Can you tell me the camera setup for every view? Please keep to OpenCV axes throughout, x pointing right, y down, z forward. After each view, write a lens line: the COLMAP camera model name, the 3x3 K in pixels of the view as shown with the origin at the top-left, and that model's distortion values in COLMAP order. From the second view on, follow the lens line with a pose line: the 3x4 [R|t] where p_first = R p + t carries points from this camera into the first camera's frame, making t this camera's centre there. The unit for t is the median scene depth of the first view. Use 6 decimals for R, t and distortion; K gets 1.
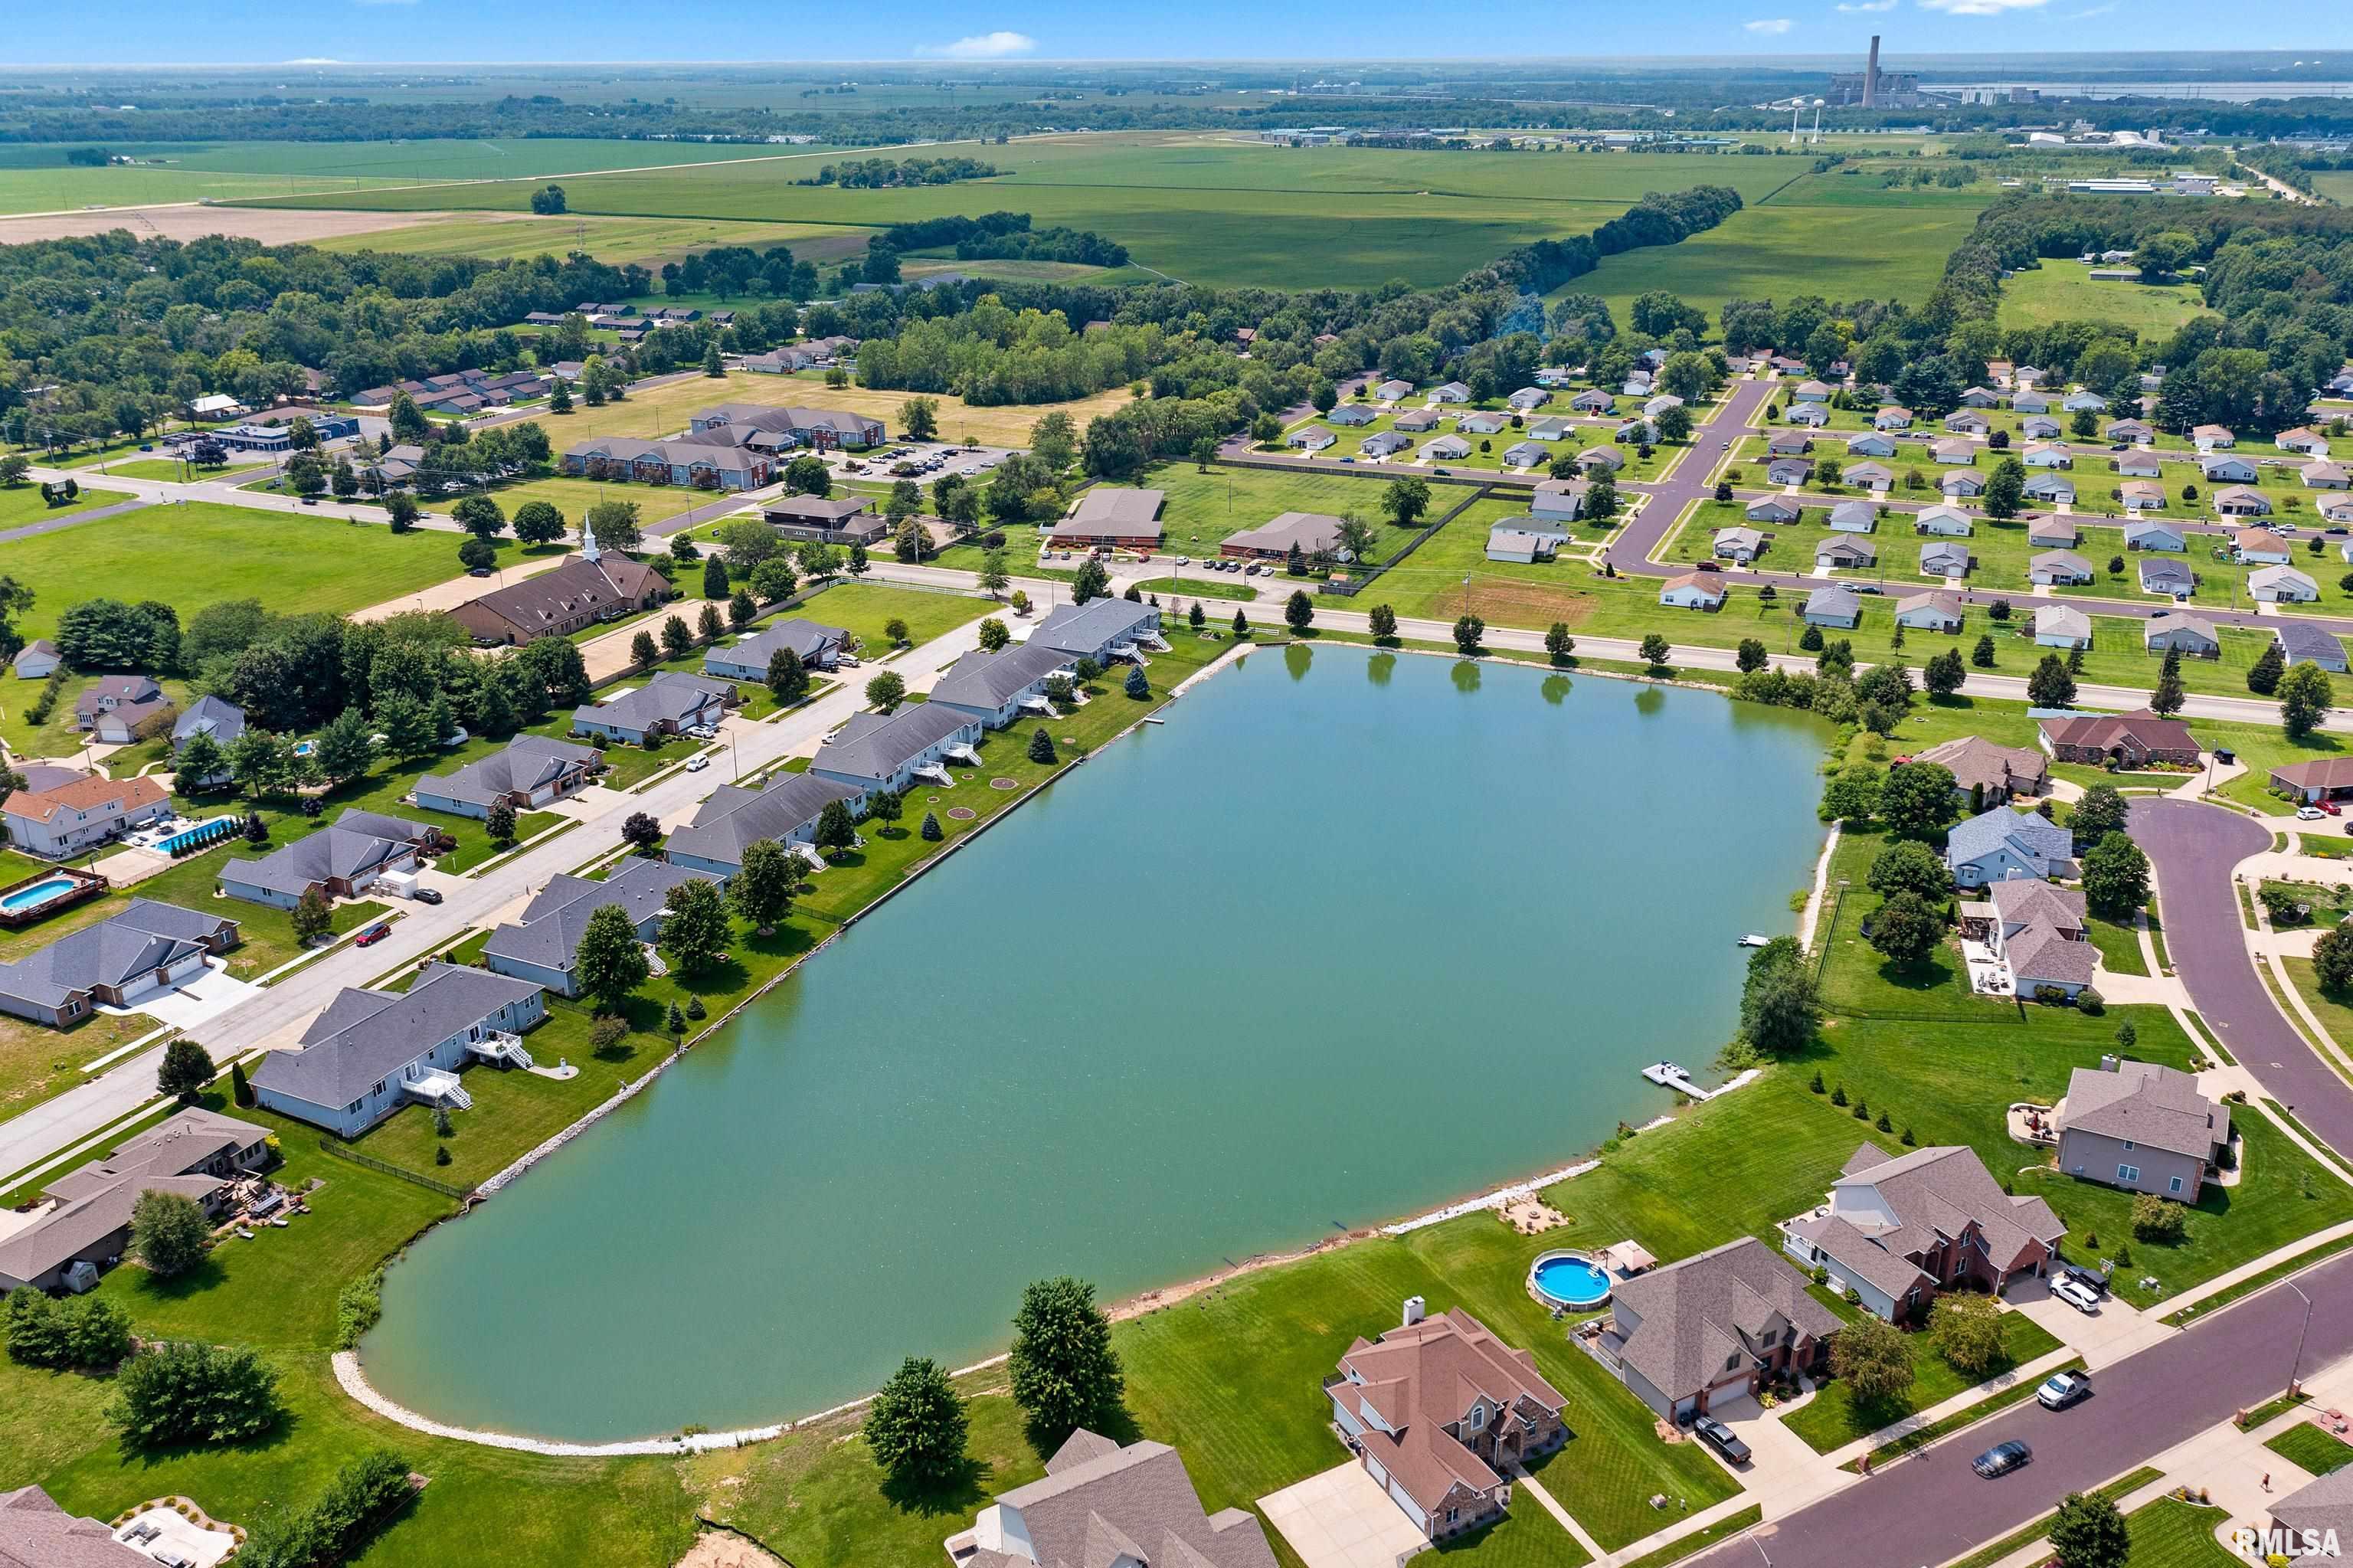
lens RADIAL K [[1846.9, 0, 1150.6], [0, 1846.9, 791.6], [0, 0, 1]] dist [-0.024538, 0.038501]
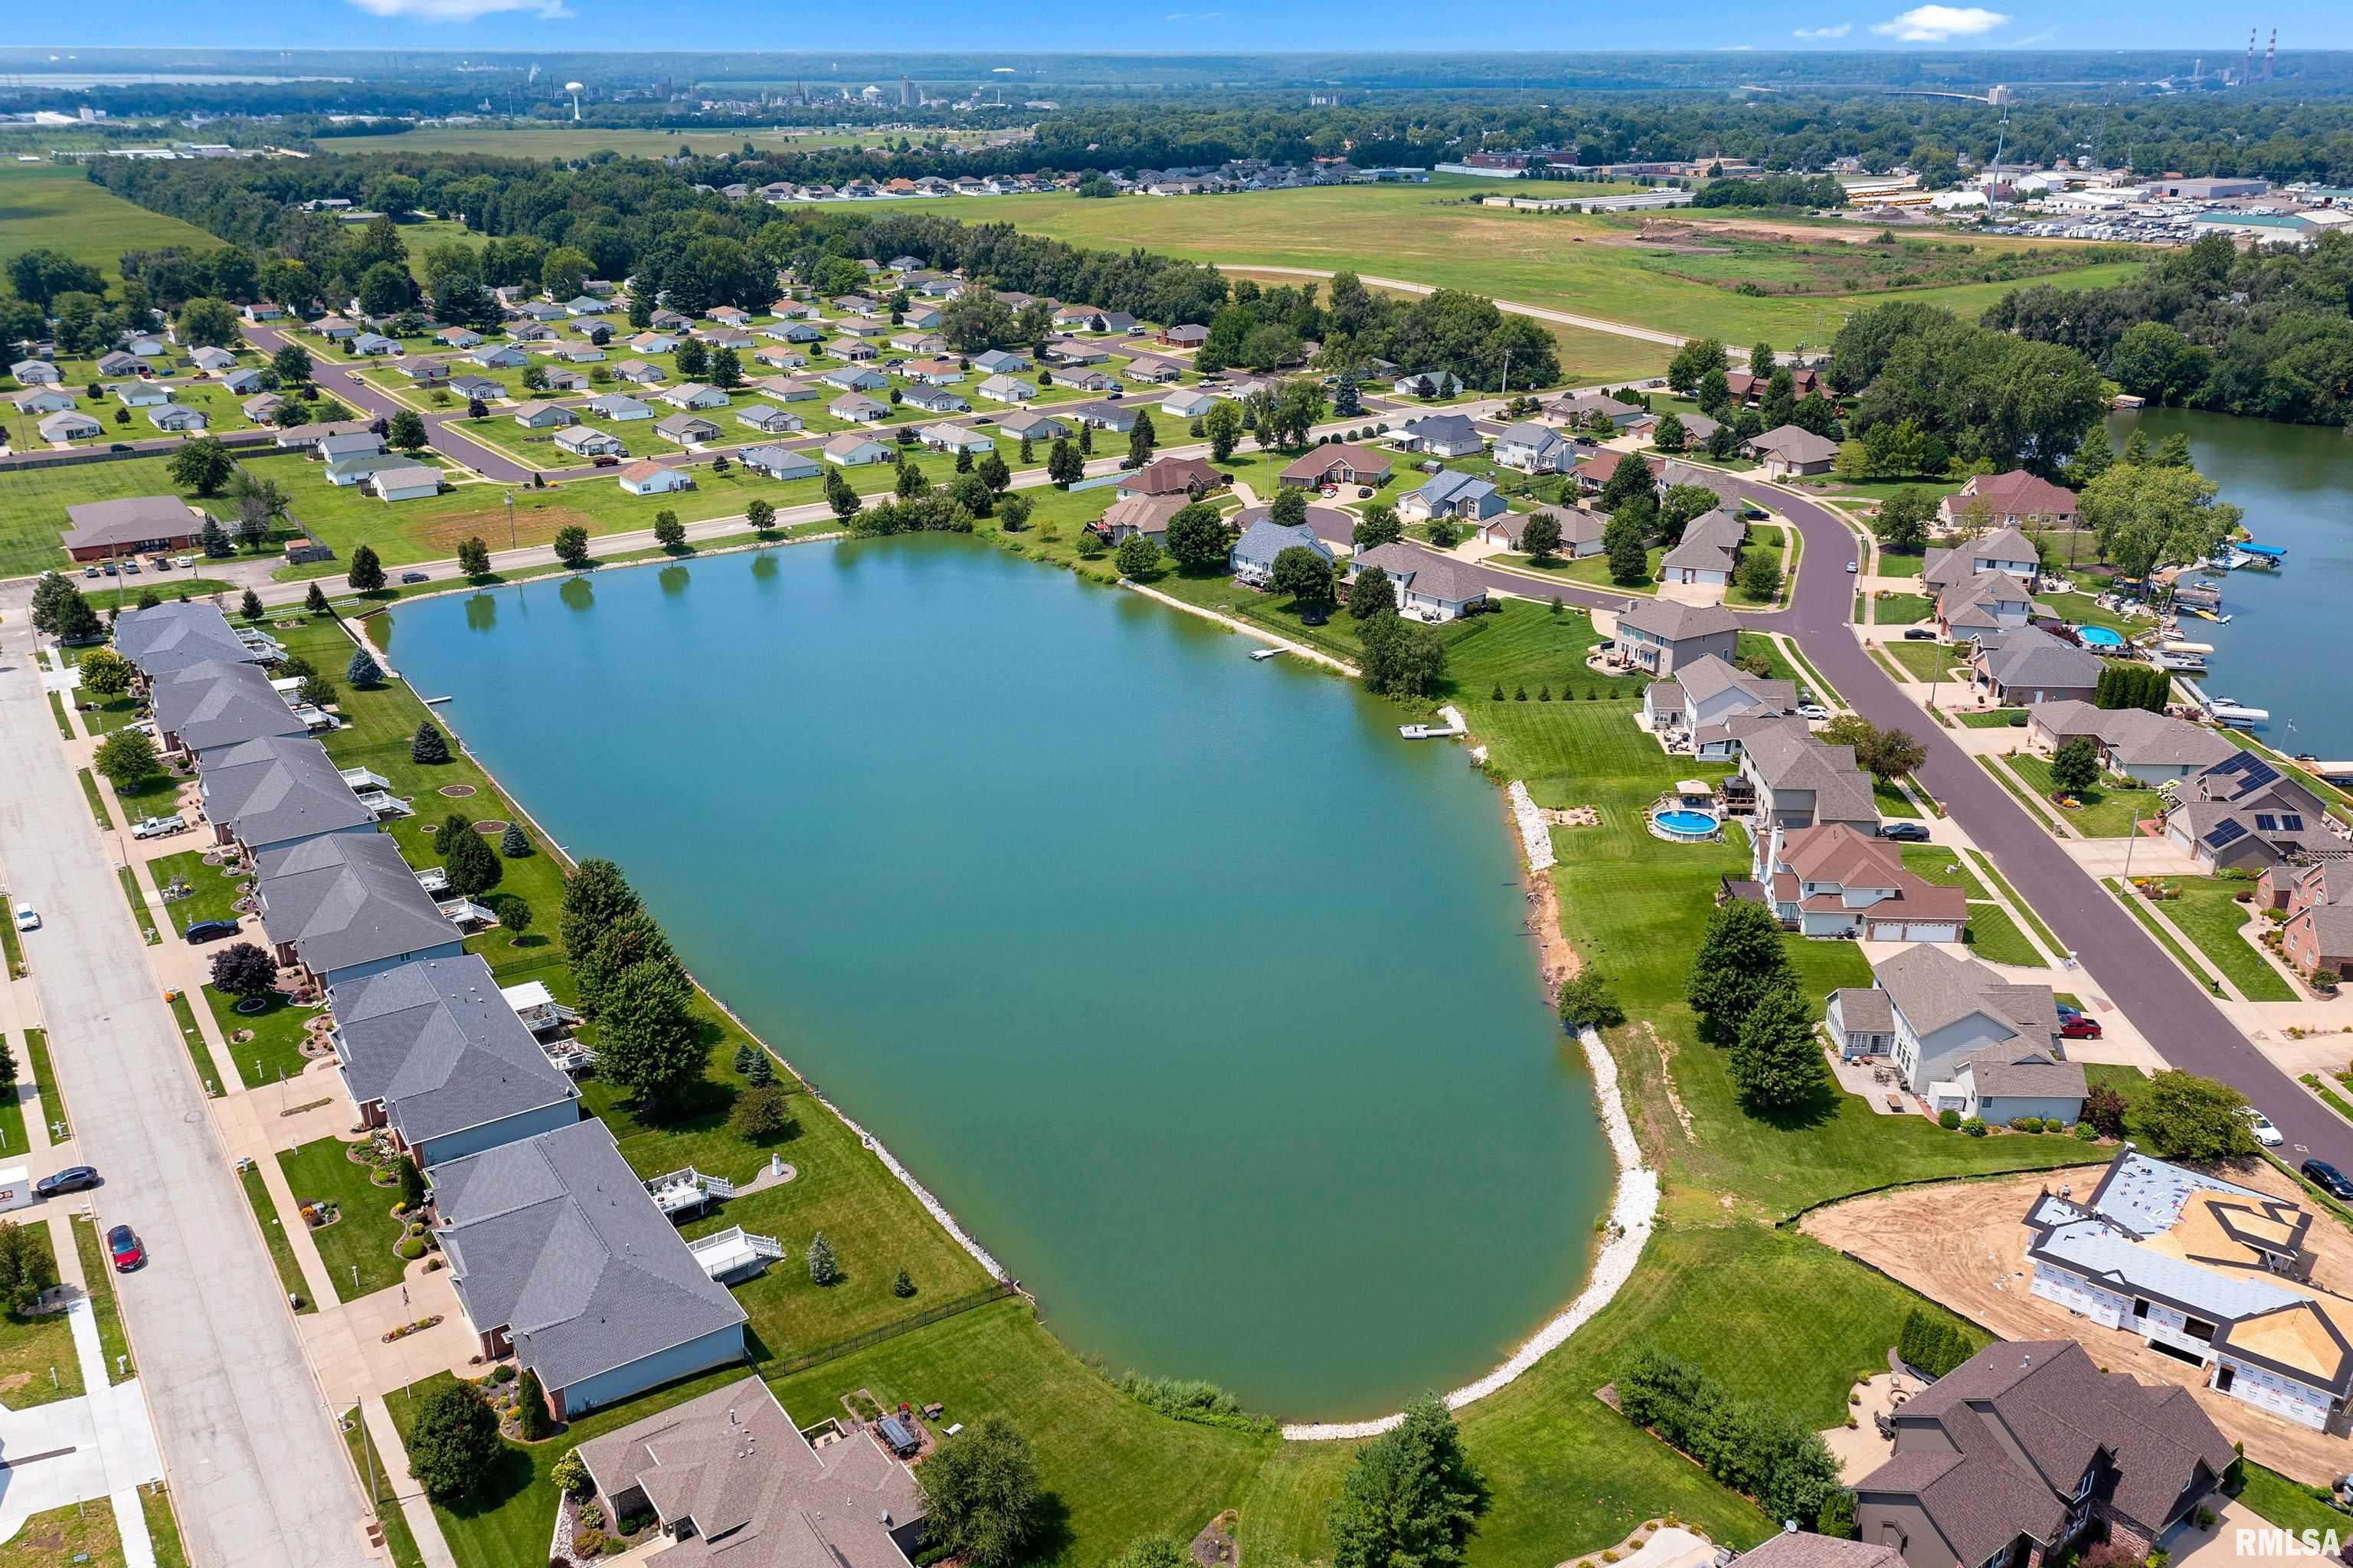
lens RADIAL K [[1843.9, 0, 1176.5], [0, 1843.9, 784.0], [0, 0, 1]] dist [-0.016517, 0.009216]
pose [[0.514886, -0.307473, 0.800221, -0.663449], [0.306969, 0.937695, 0.162783, -0.049068], [-0.800414, 0.161828, 0.577190, 0.386901]]
